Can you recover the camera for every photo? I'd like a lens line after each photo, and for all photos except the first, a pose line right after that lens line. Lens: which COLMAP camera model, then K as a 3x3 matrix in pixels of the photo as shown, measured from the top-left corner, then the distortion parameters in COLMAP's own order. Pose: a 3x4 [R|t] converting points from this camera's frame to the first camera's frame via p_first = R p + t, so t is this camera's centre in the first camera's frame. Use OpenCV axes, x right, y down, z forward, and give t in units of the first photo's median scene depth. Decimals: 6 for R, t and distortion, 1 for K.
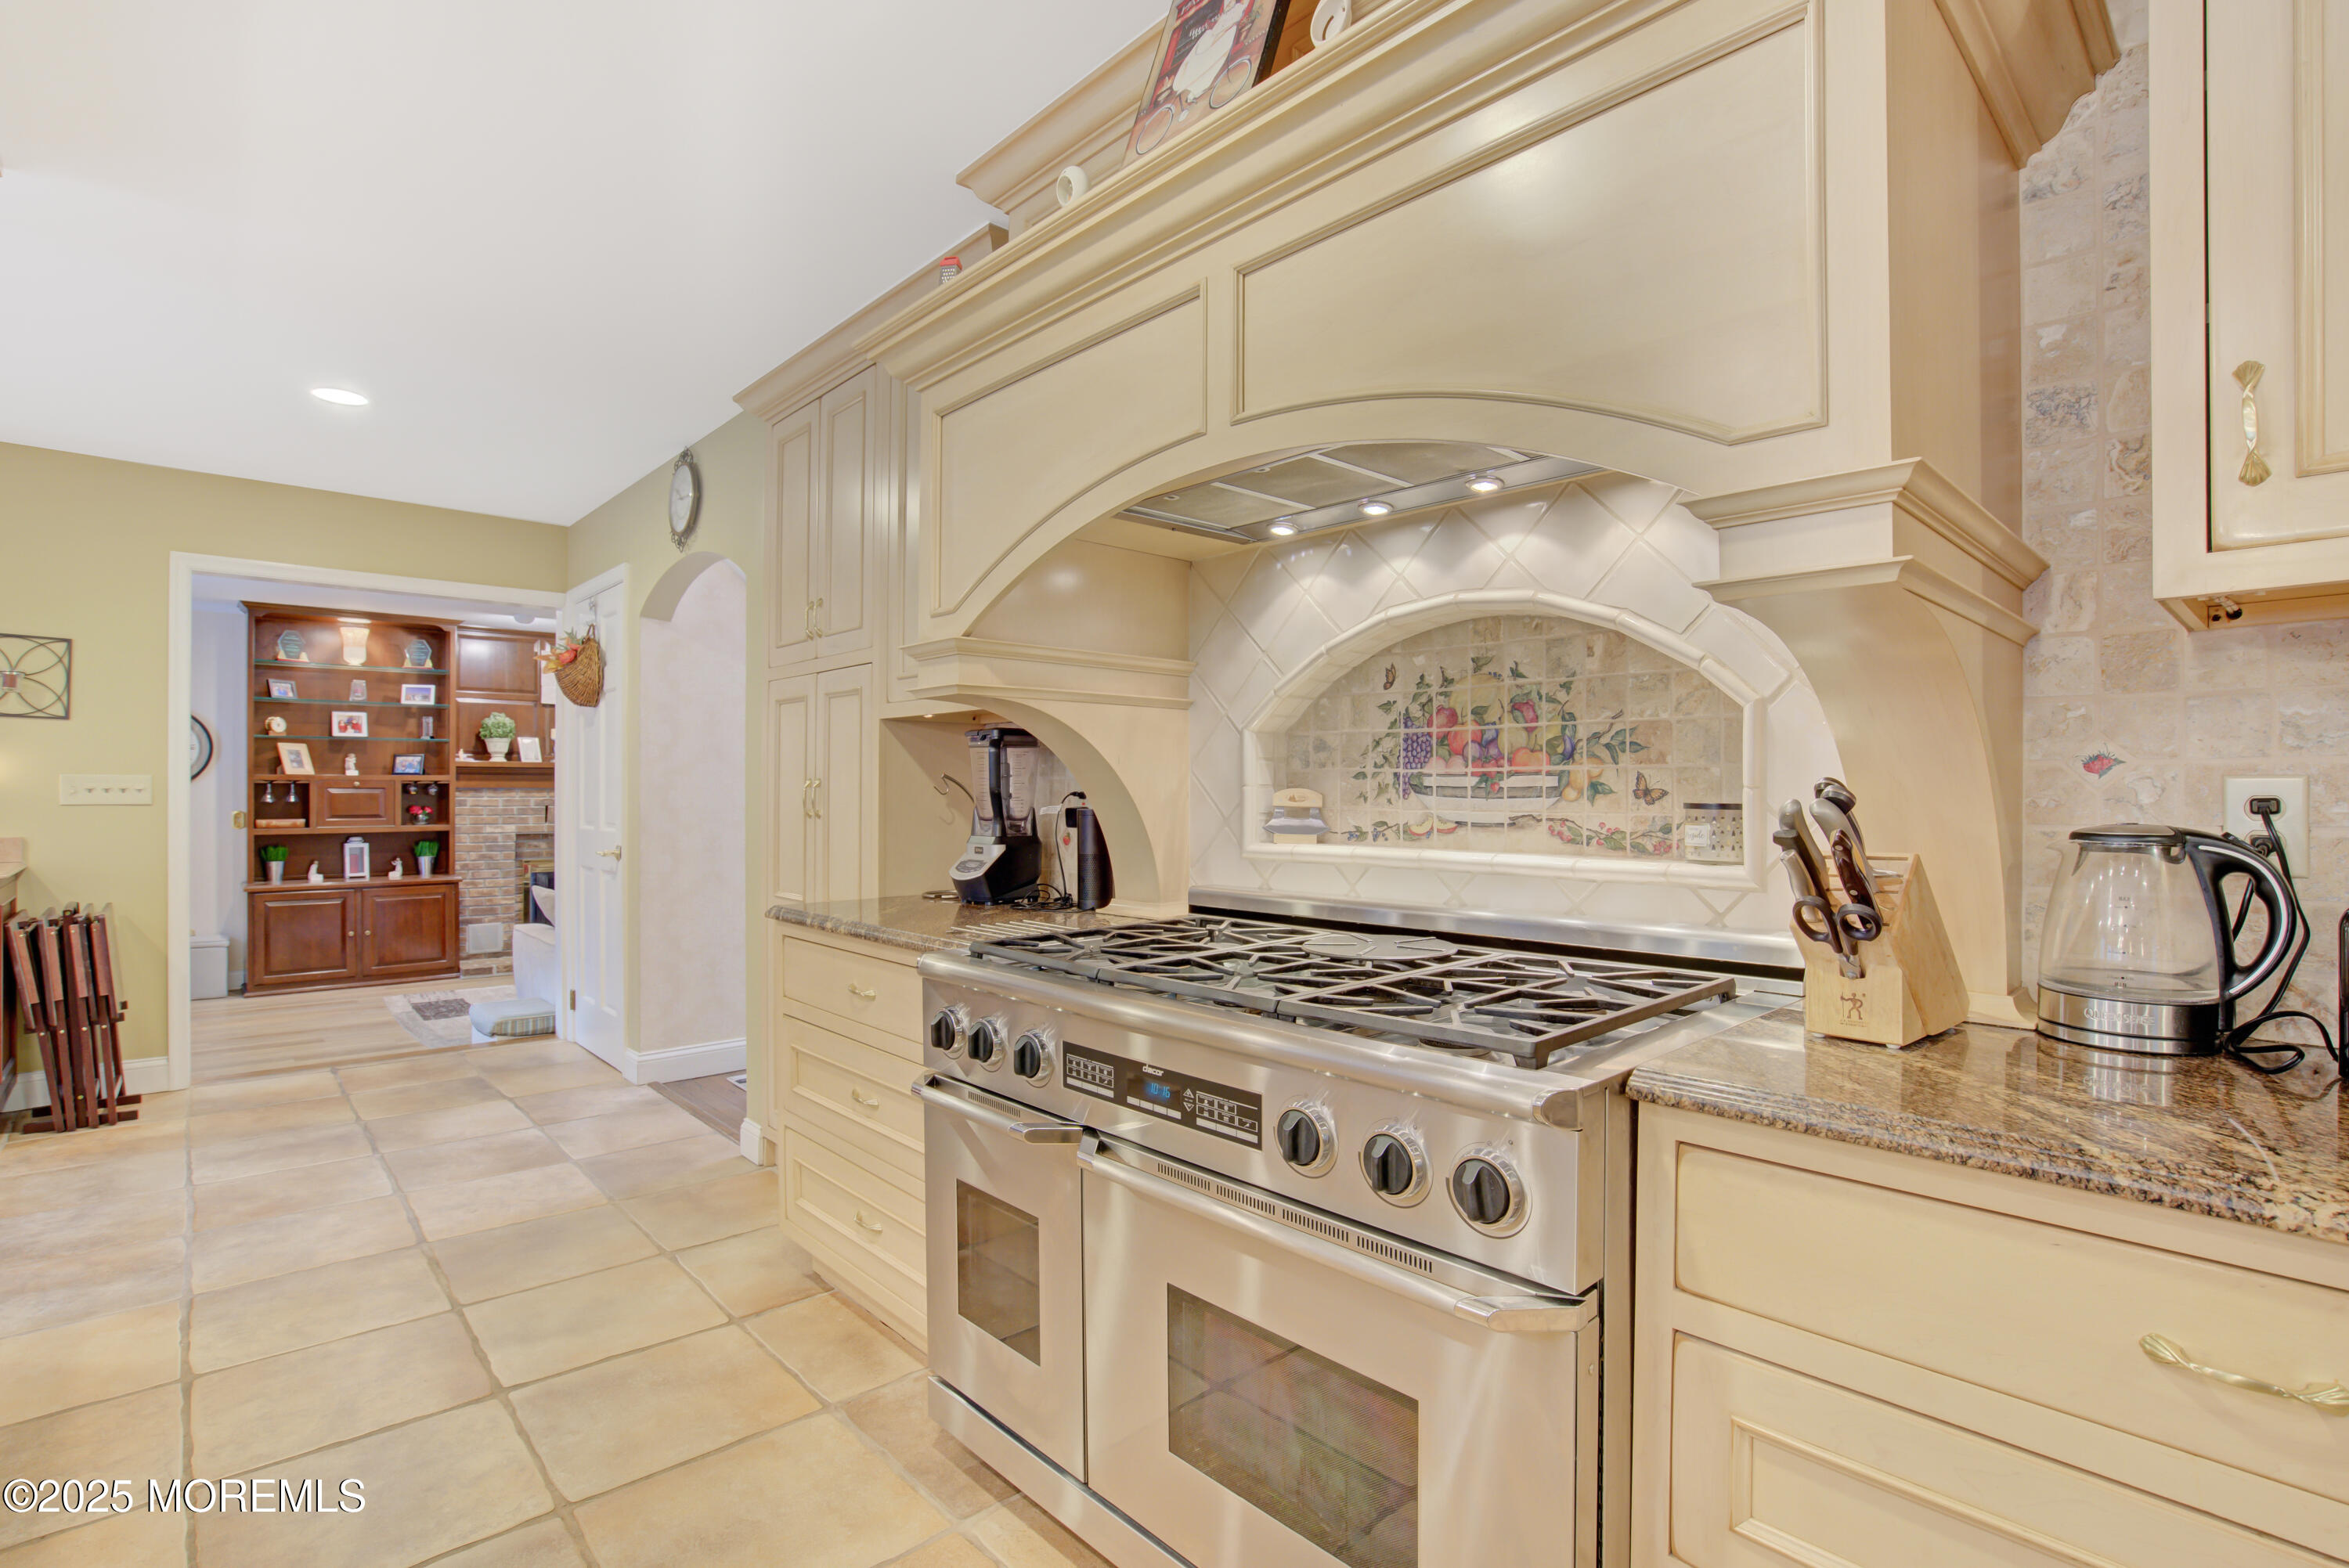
lens RADIAL K [[1100.3, 0, 1181.1], [0, 1100.3, 801.8], [0, 0, 1]] dist [-0.030942, 0.000379]
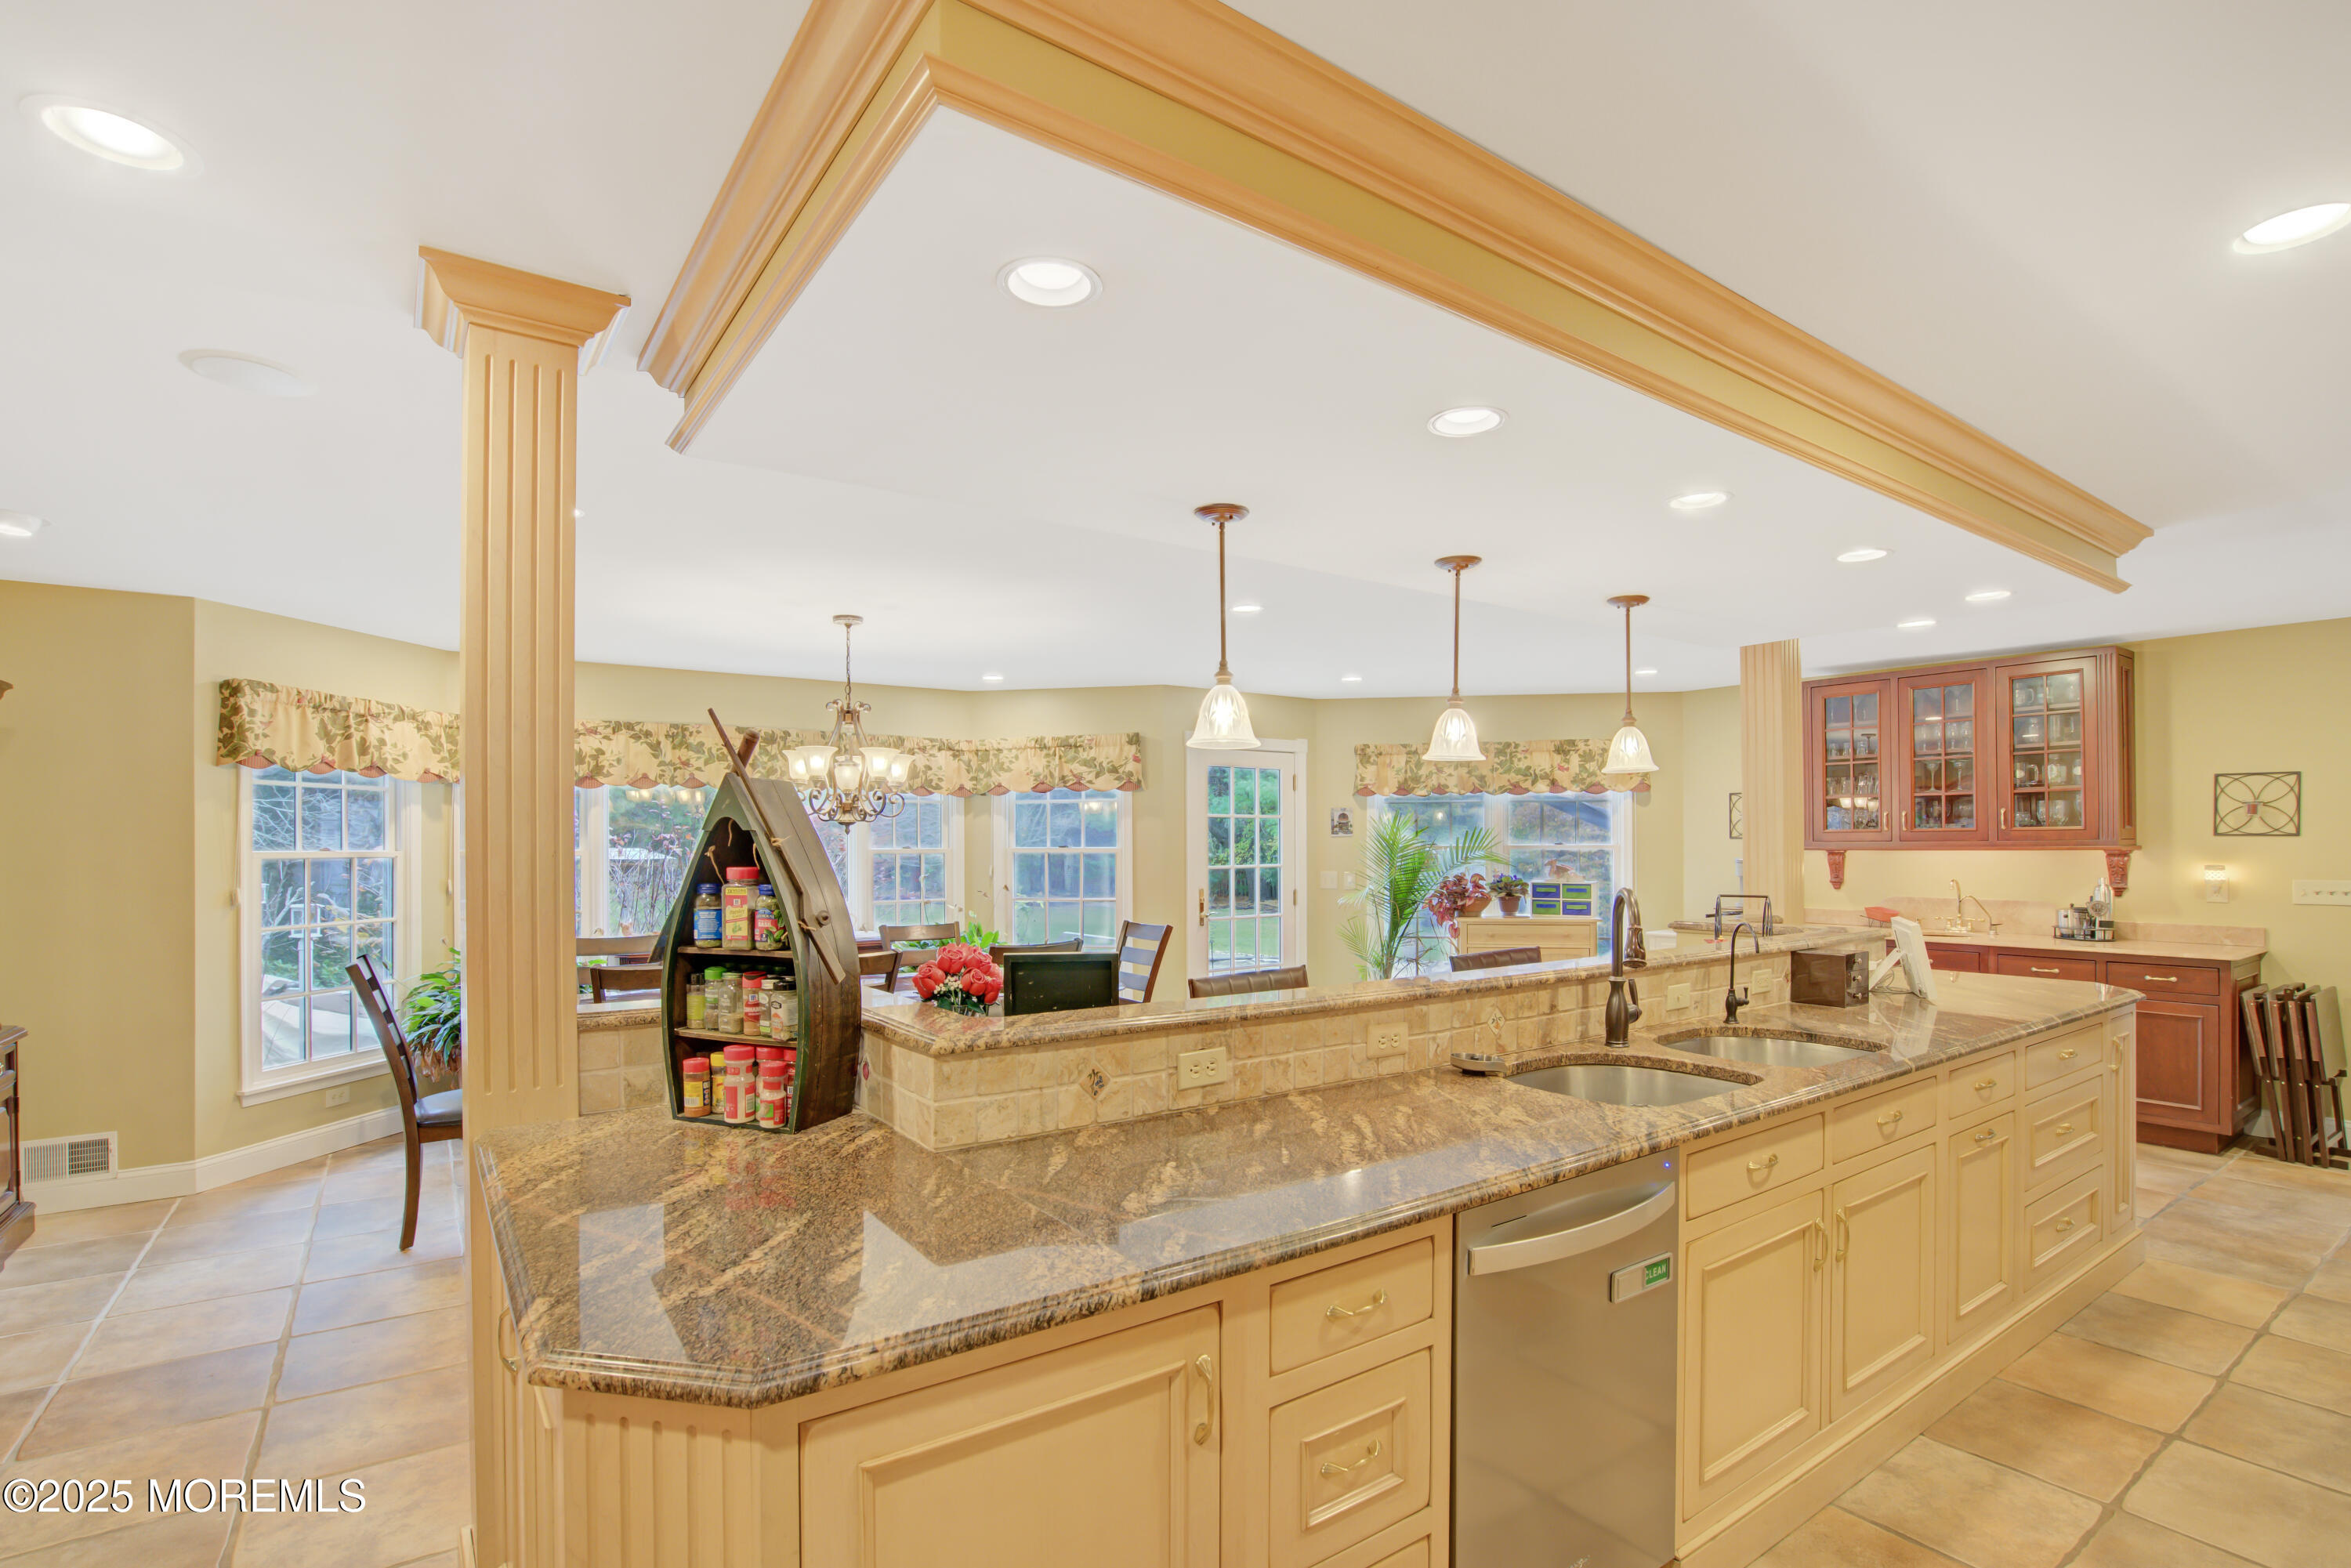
lens RADIAL K [[1109.4, 0, 1166.8], [0, 1109.4, 840.8], [0, 0, 1]] dist [-0.032287, 0.000384]
pose [[-0.136649, -0.007486, -0.990591, 0.212308], [-0.004571, 0.999966, -0.006926, -0.031139], [0.990609, 0.003582, -0.136679, -0.082853]]
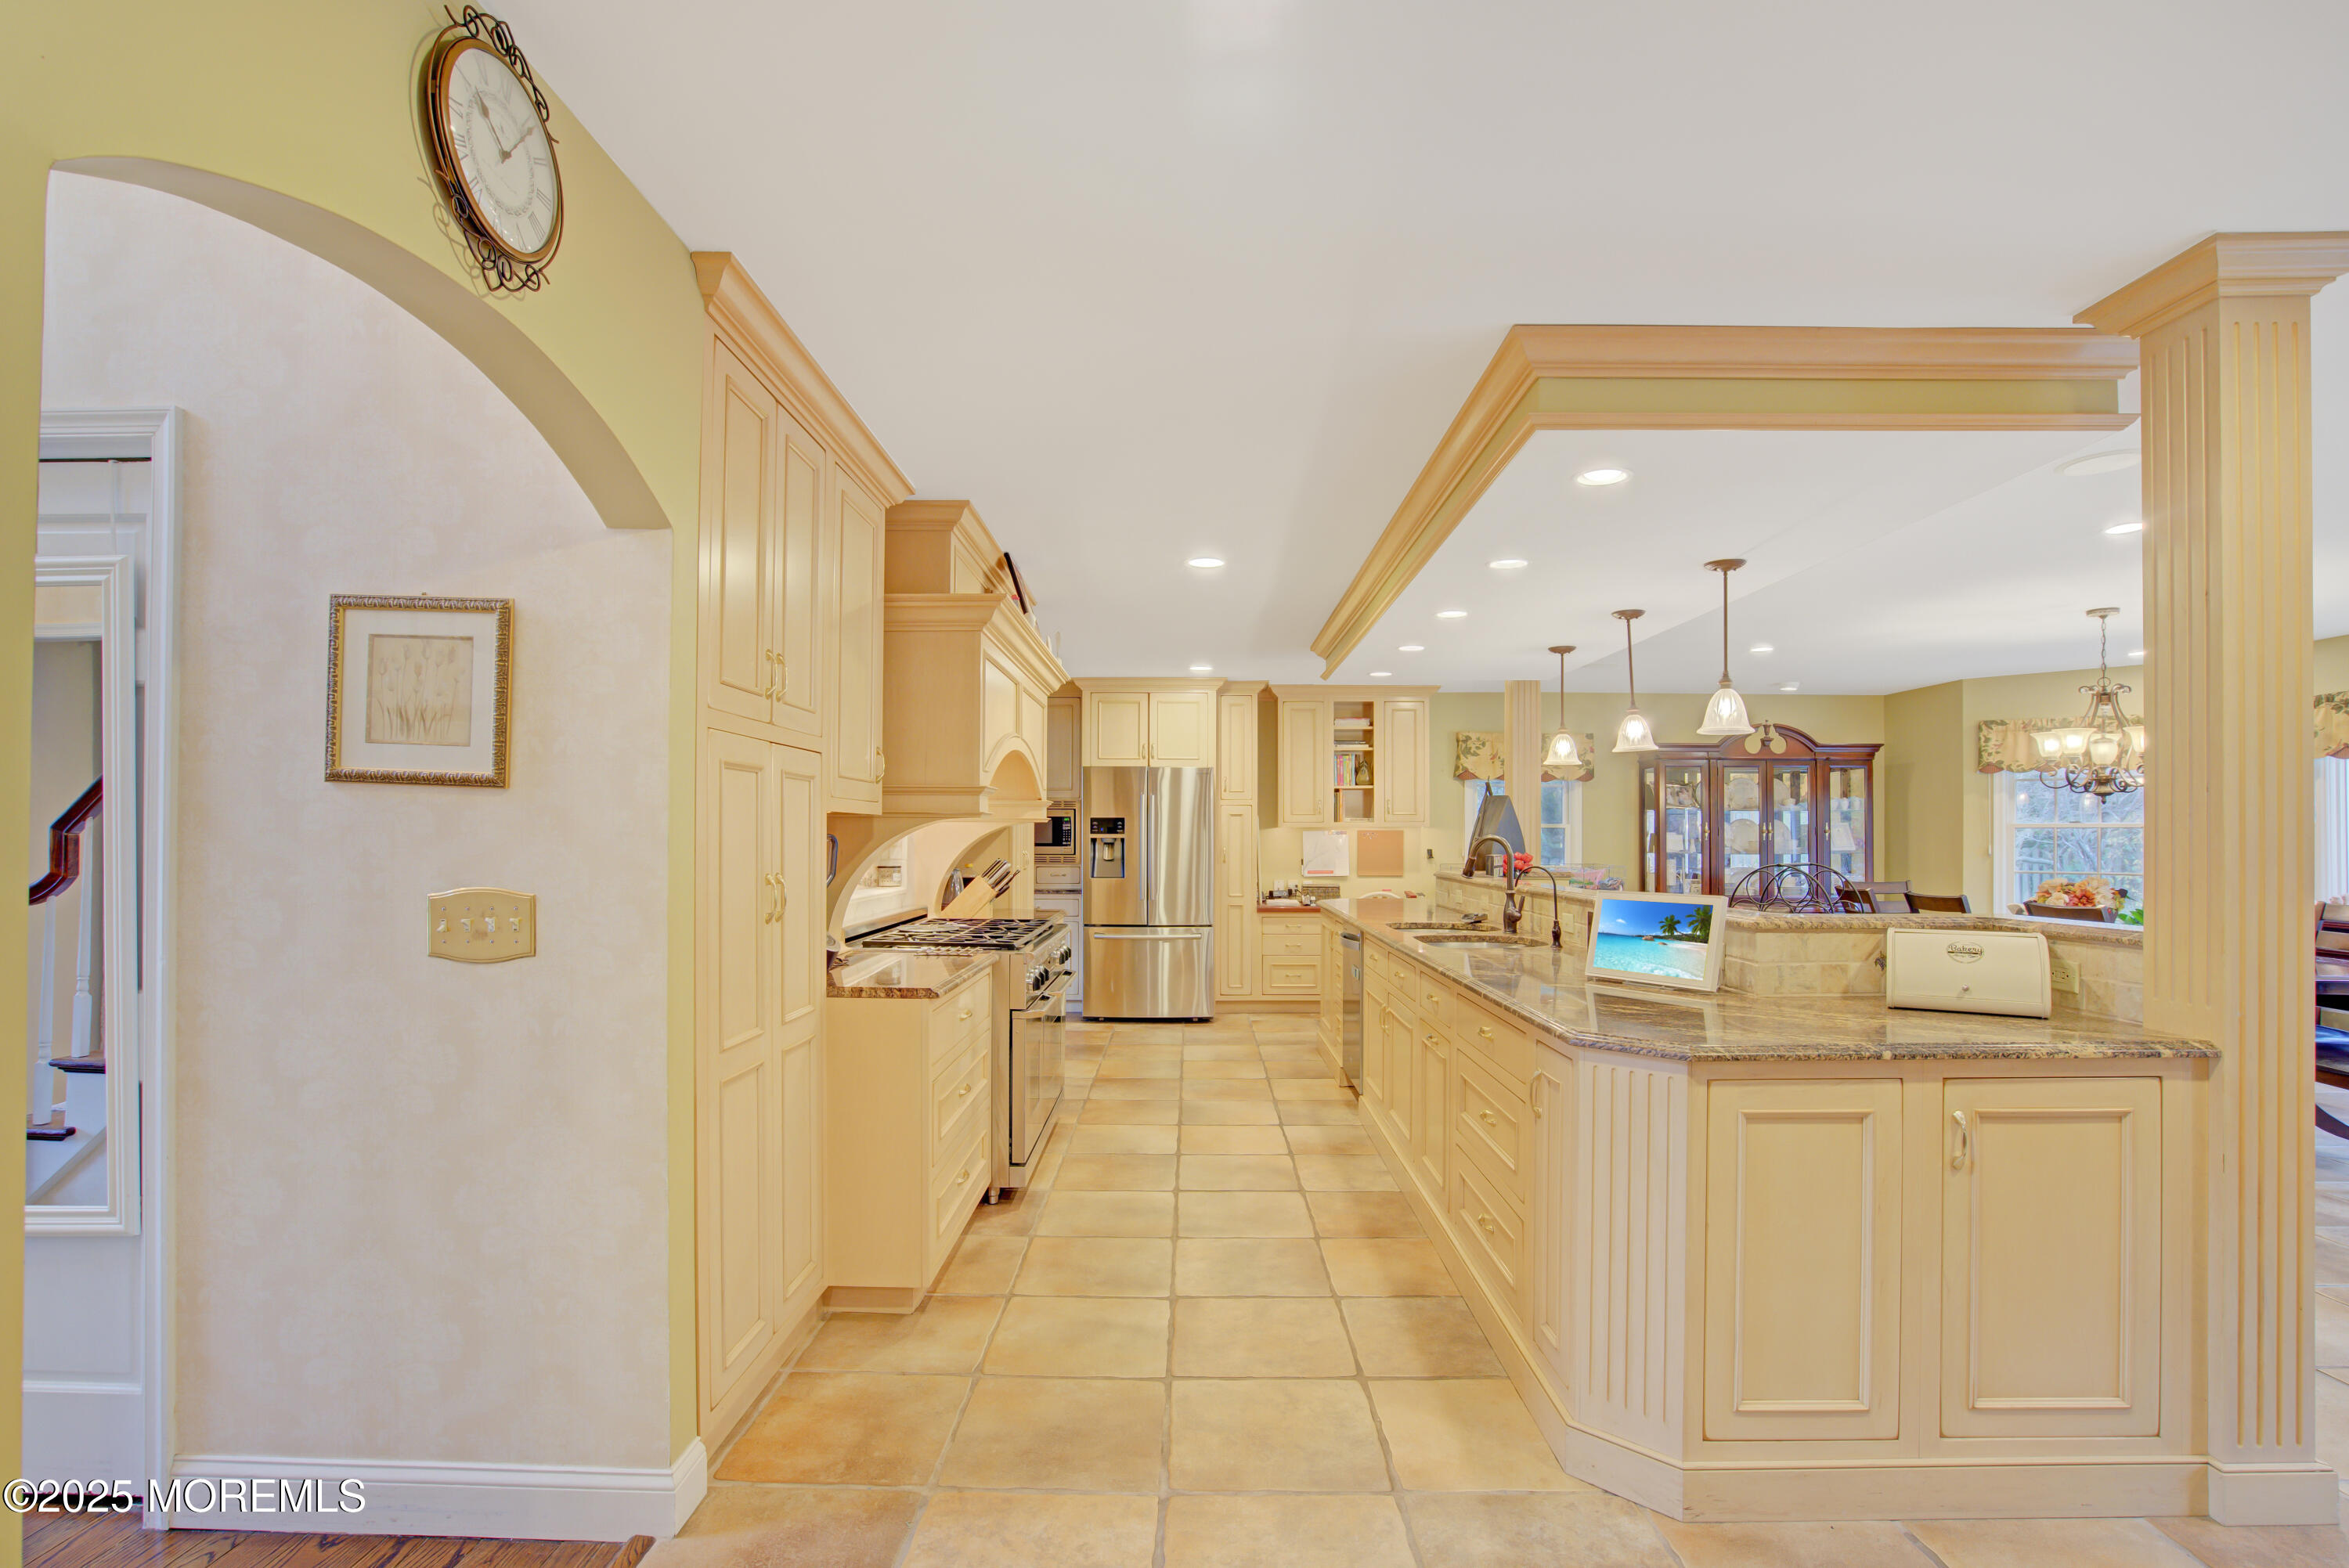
lens RADIAL K [[1095.6, 0, 1177.2], [0, 1095.6, 824.3], [0, 0, 1]] dist [-0.064473, 0.026243]
pose [[-0.724300, 0.000598, 0.689485, -0.476177], [-0.000093, 1.000000, -0.000964, -0.024599], [-0.689485, -0.000762, -0.724300, 0.595030]]
